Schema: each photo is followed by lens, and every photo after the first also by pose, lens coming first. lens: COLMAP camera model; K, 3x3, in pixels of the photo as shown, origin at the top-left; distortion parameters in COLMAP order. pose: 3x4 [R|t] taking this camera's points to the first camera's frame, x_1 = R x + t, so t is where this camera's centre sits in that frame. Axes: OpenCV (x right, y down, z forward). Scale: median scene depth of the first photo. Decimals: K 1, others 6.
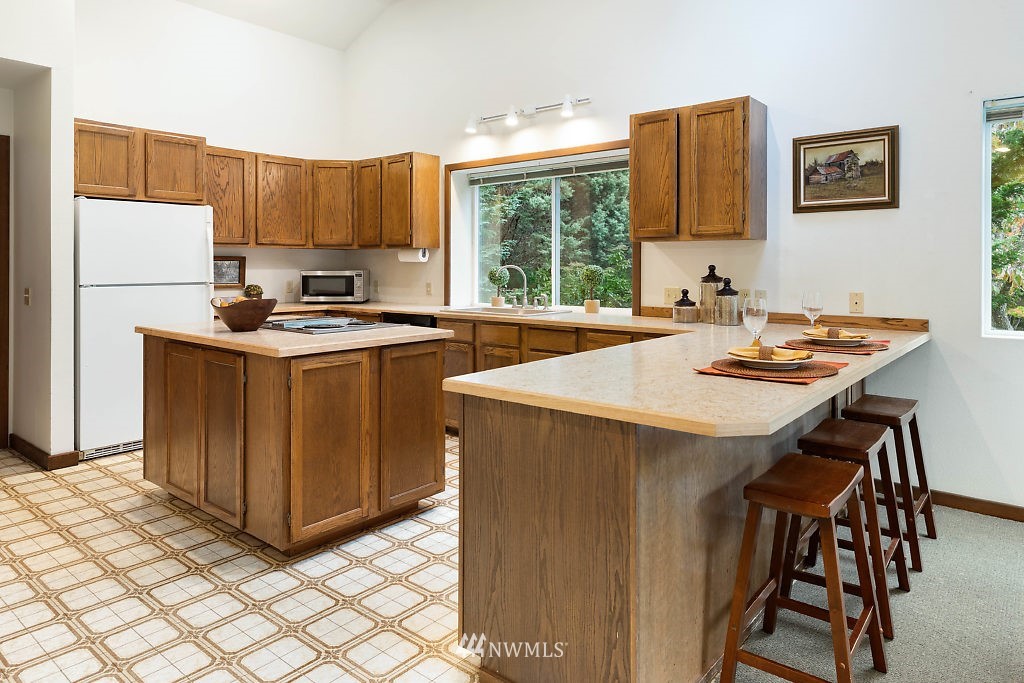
lens RADIAL K [[648.7, 0, 512.0], [0, 648.7, 341.5], [0, 0, 1]] dist [-0.002756, -0.000198]
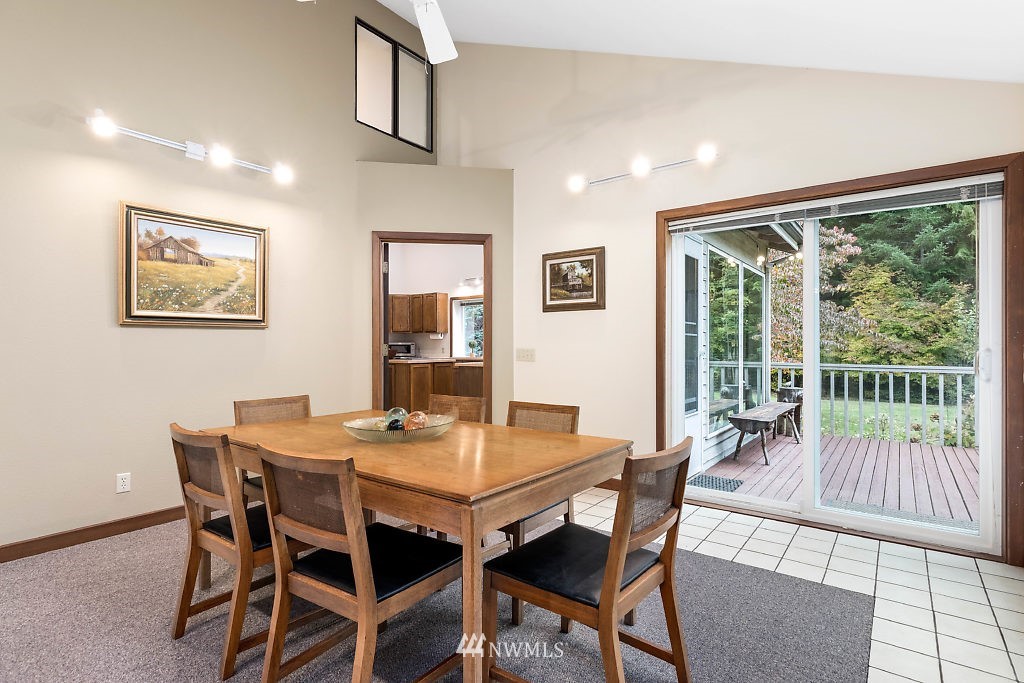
lens RADIAL K [[507.5, 0, 512.0], [0, 507.5, 341.5], [0, 0, 1]] dist [-0.001194, -0.000240]
pose [[0.999293, -0.003888, 0.037399, 0.051529], [0.008471, 0.992351, -0.123155, 0.115865], [-0.036634, 0.123385, 0.991682, -0.826595]]
